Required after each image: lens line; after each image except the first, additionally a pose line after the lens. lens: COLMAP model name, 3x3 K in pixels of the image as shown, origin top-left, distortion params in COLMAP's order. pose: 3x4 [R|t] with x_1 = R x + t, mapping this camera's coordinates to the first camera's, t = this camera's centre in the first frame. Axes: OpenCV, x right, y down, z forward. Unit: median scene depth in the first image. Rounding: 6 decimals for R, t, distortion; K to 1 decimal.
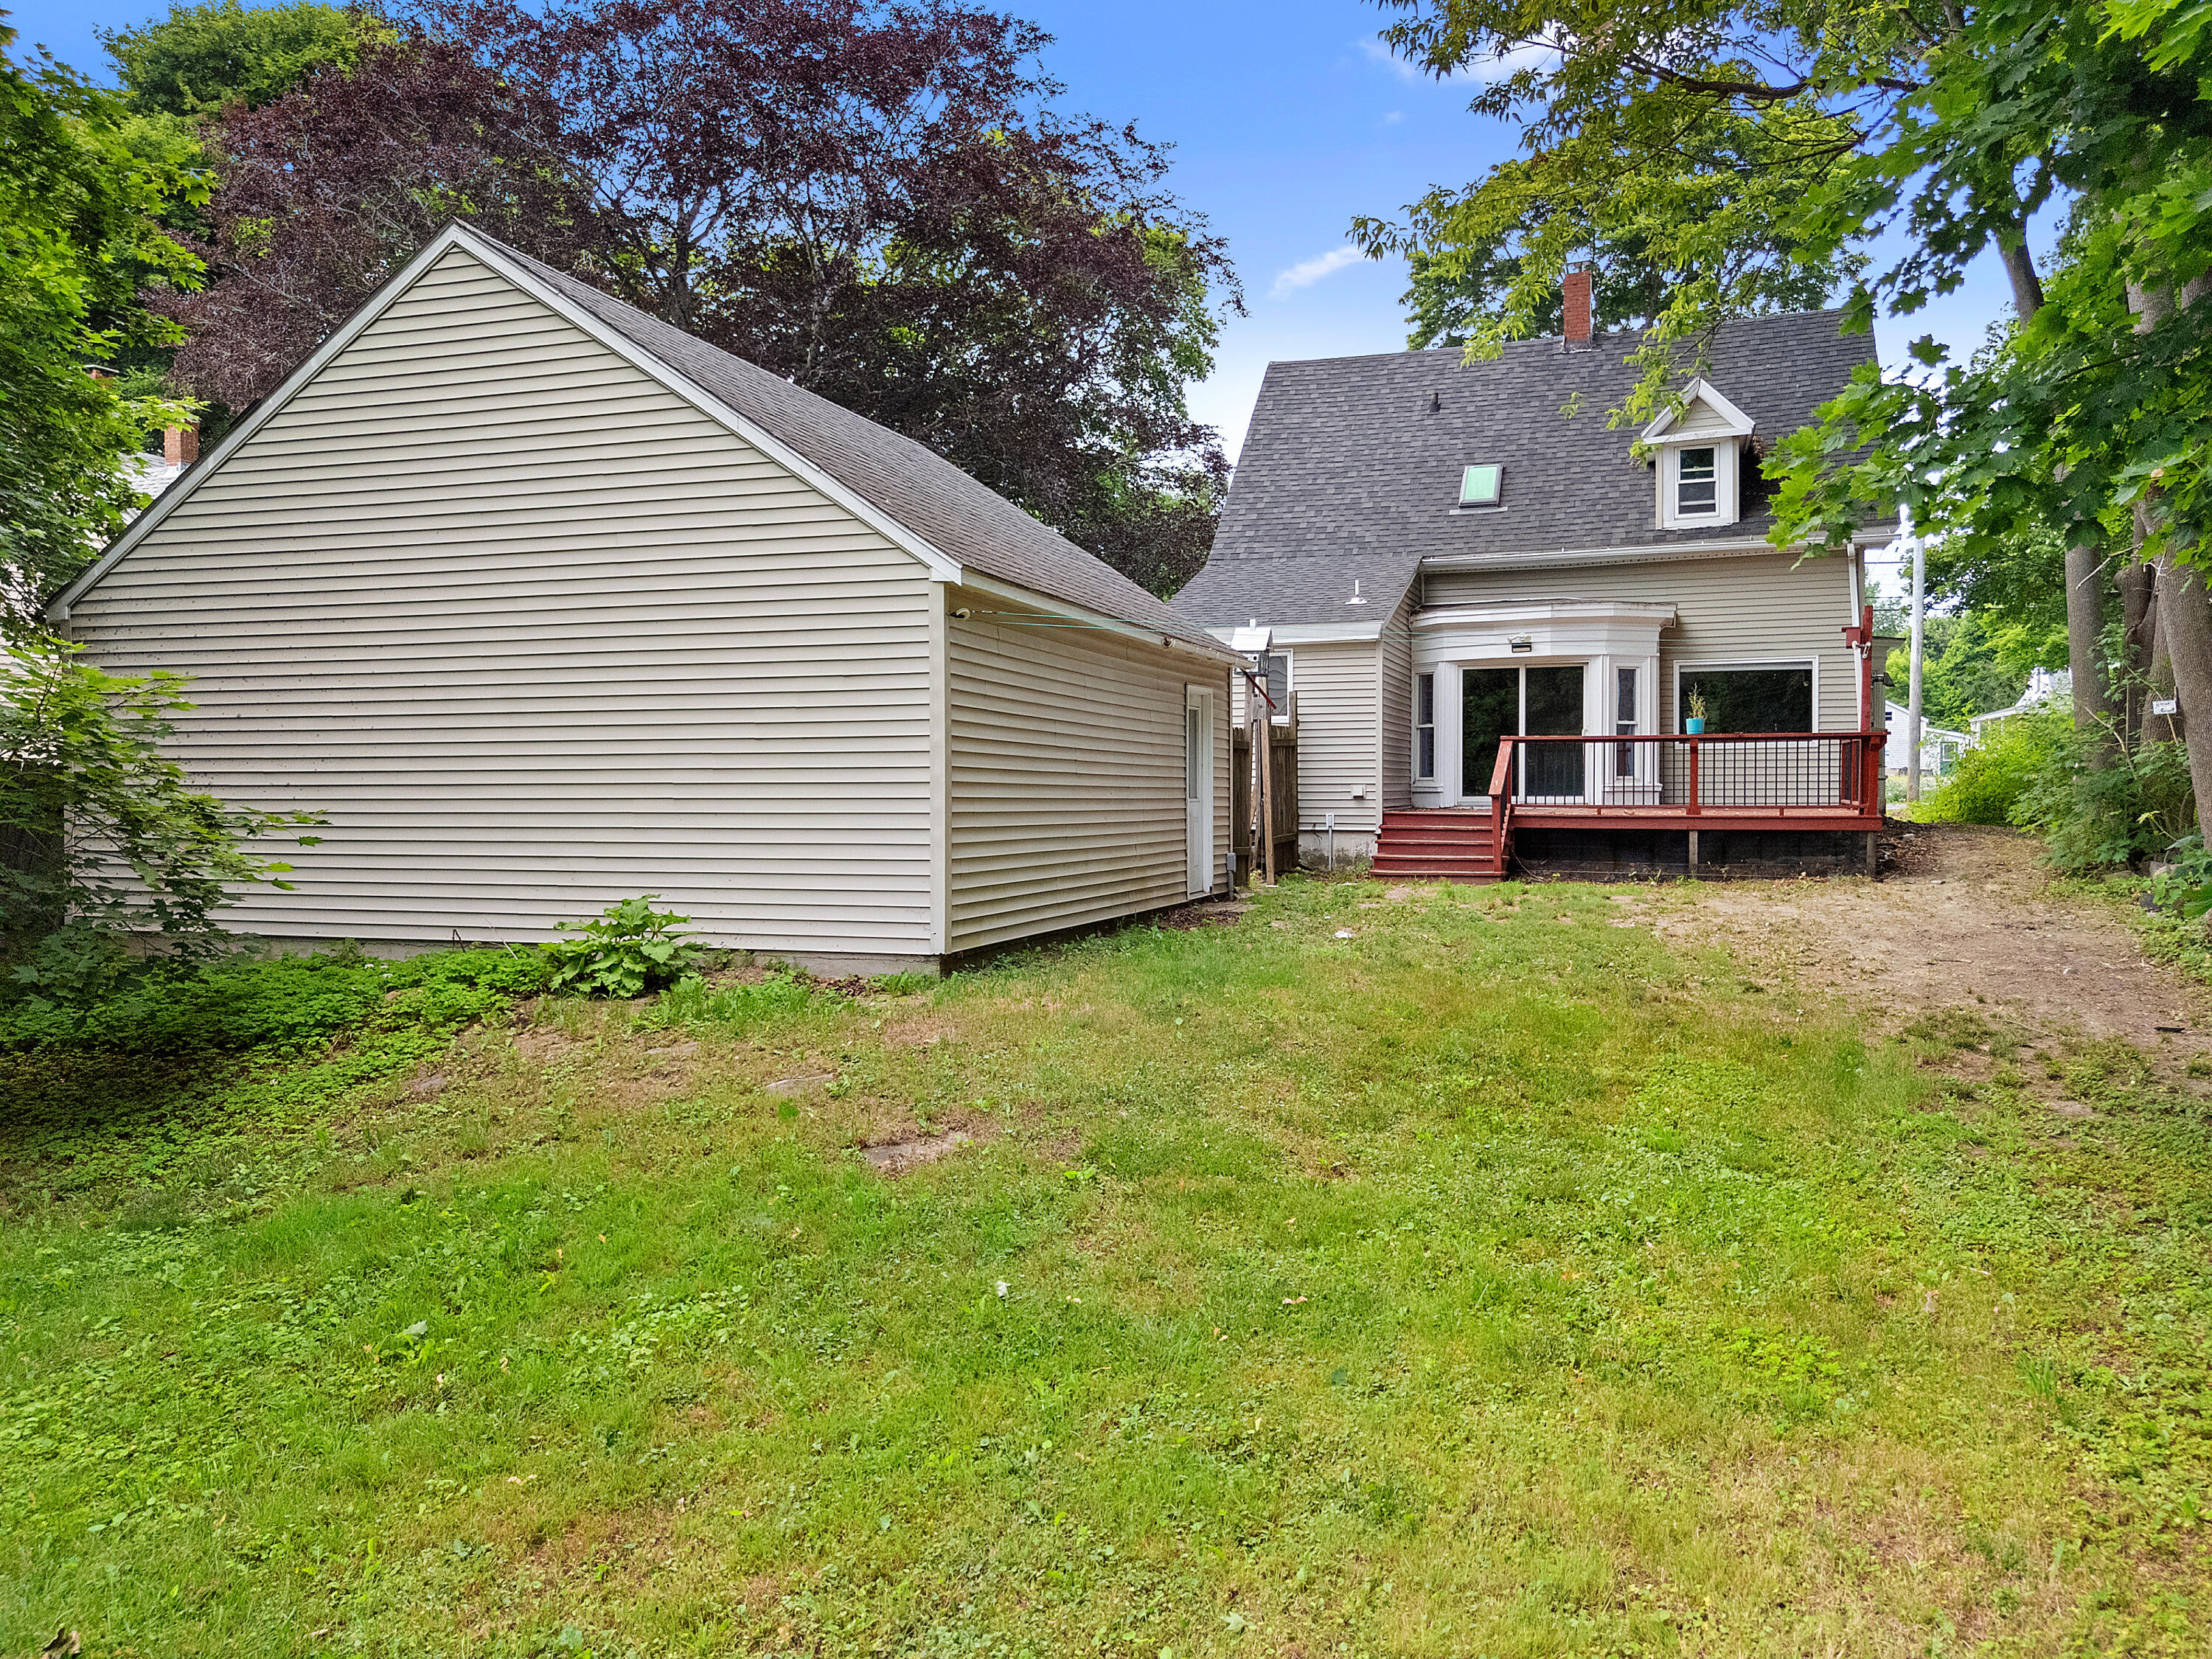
lens RADIAL K [[1631.2, 0, 1100.0], [0, 1631.2, 802.1], [0, 0, 1]] dist [0.080205, -0.141437]
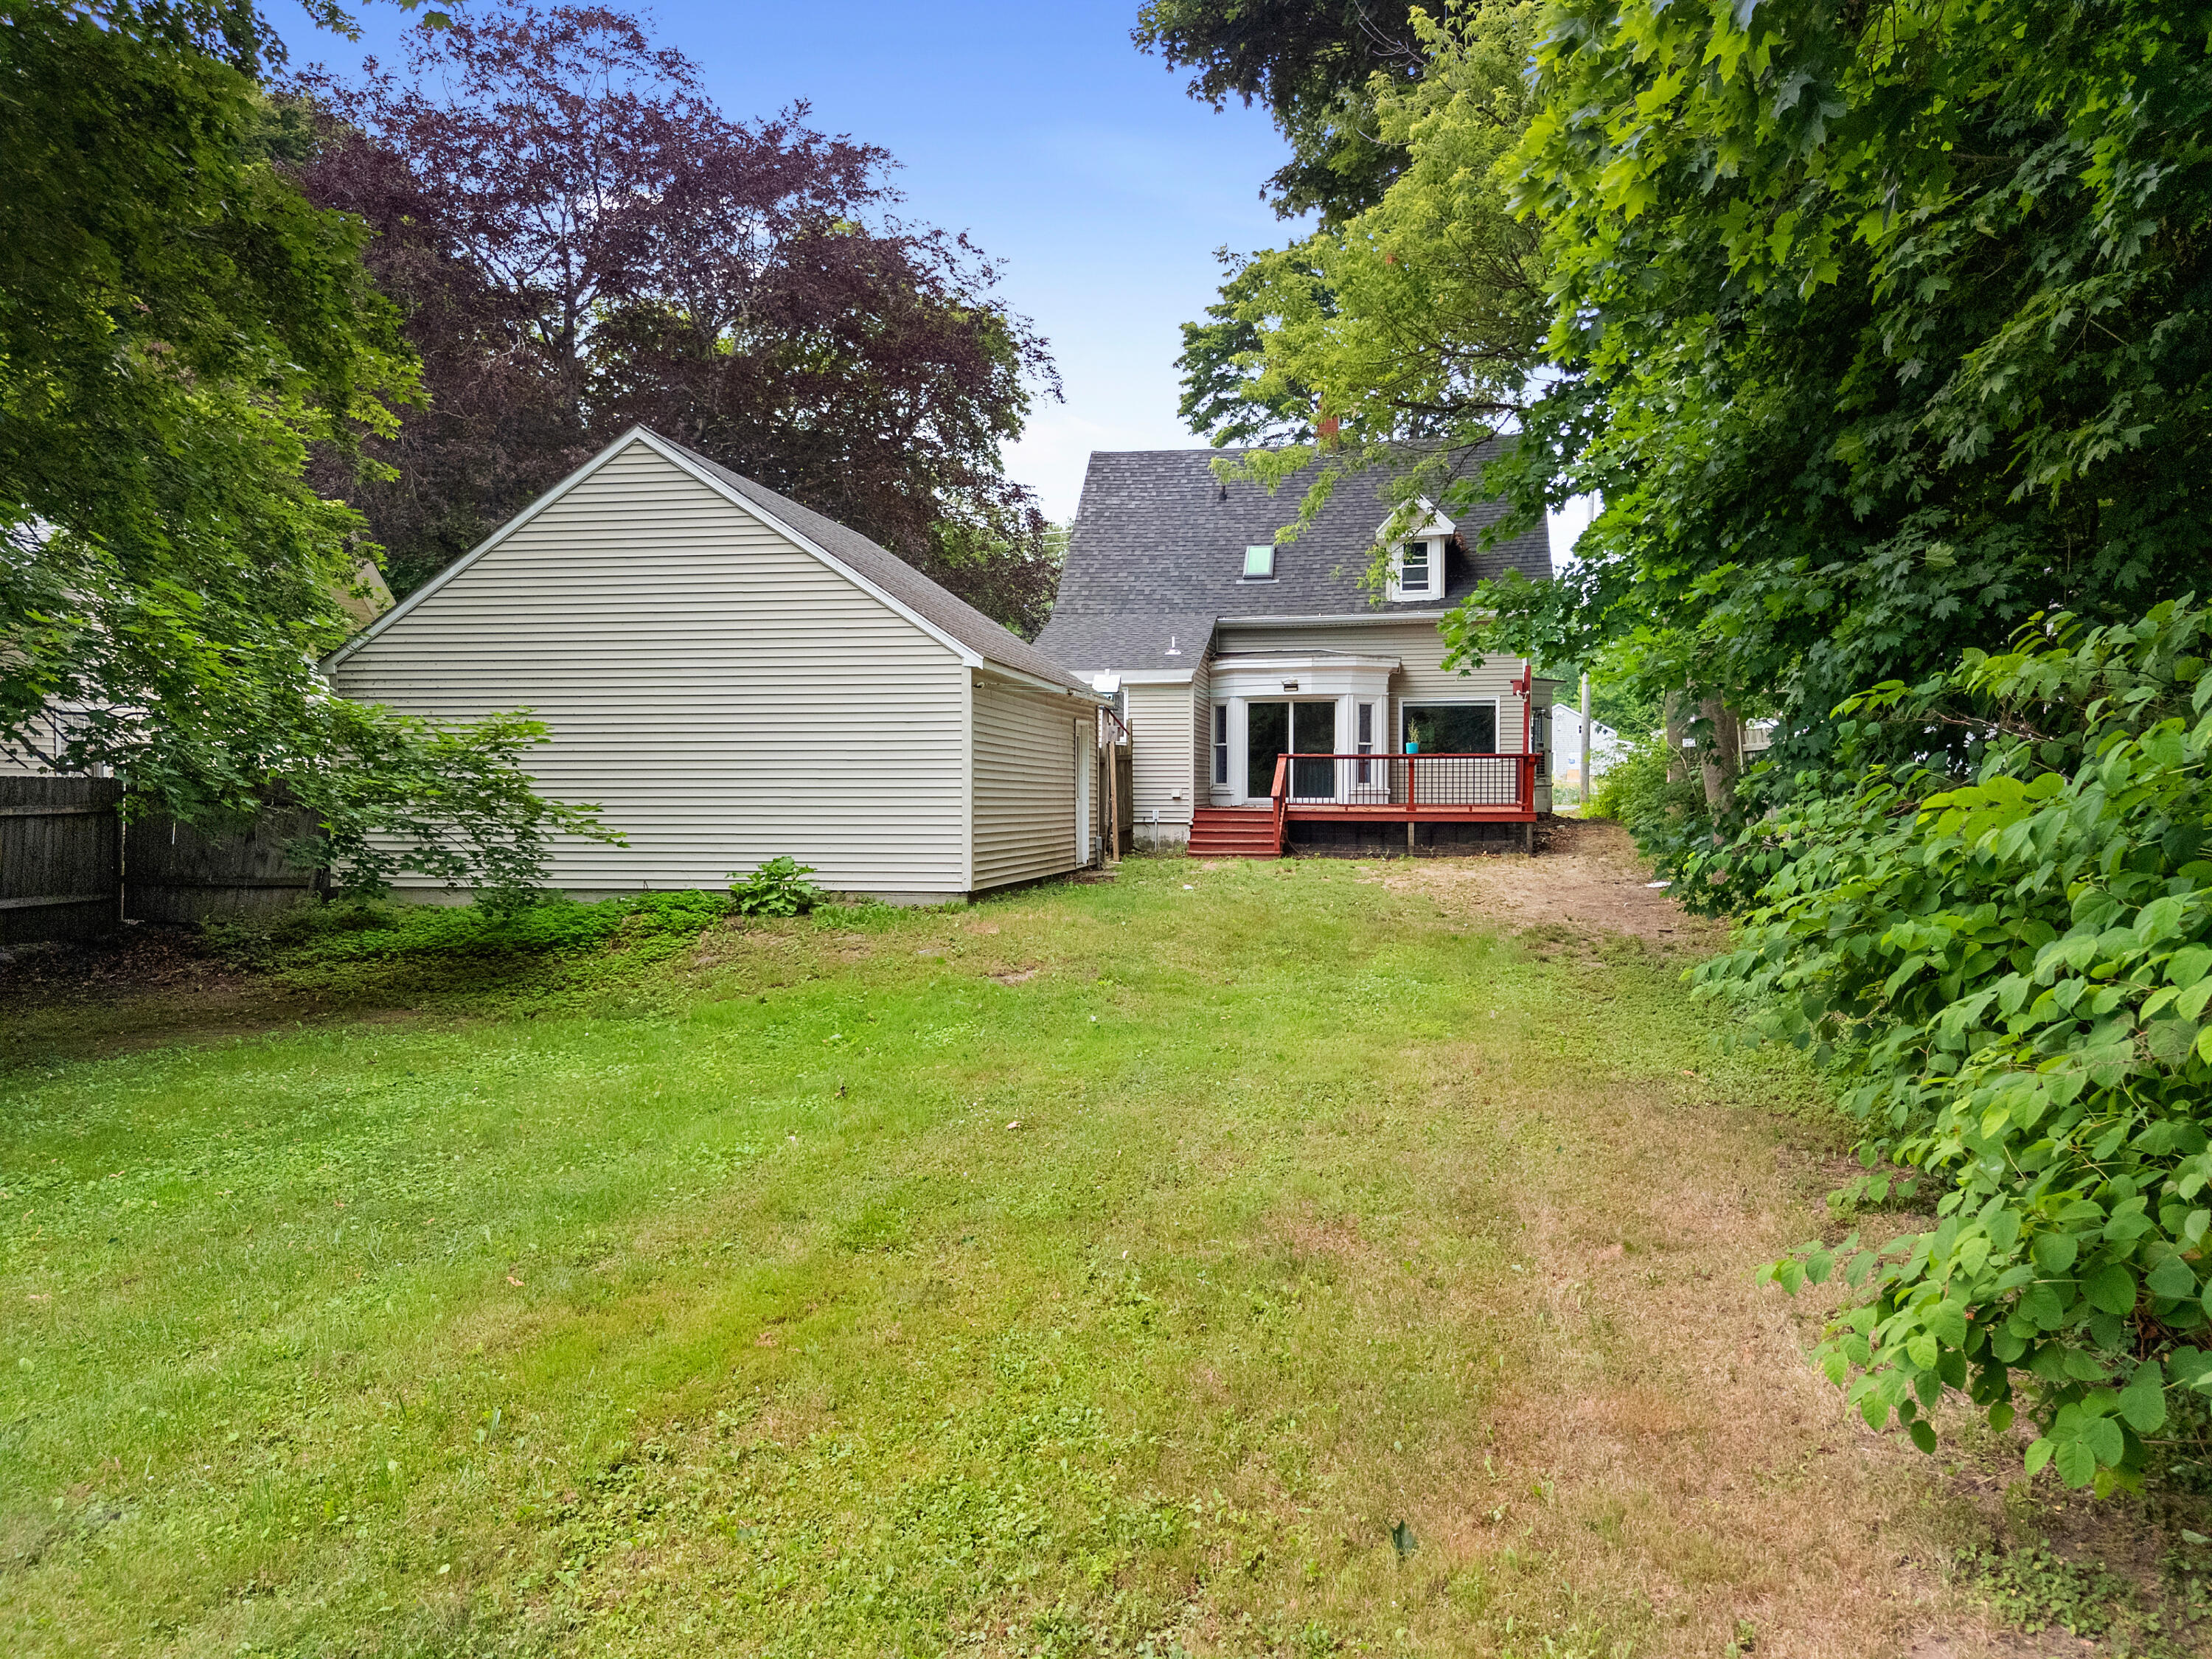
lens RADIAL K [[1631.2, 0, 1100.0], [0, 1631.2, 802.1], [0, 0, 1]] dist [0.080205, -0.141437]
pose [[0.988715, 0.001765, 0.149798, -0.106408], [-0.001564, 0.999998, -0.001457, 0.002496], [-0.149800, 0.001206, 0.988716, -0.327041]]
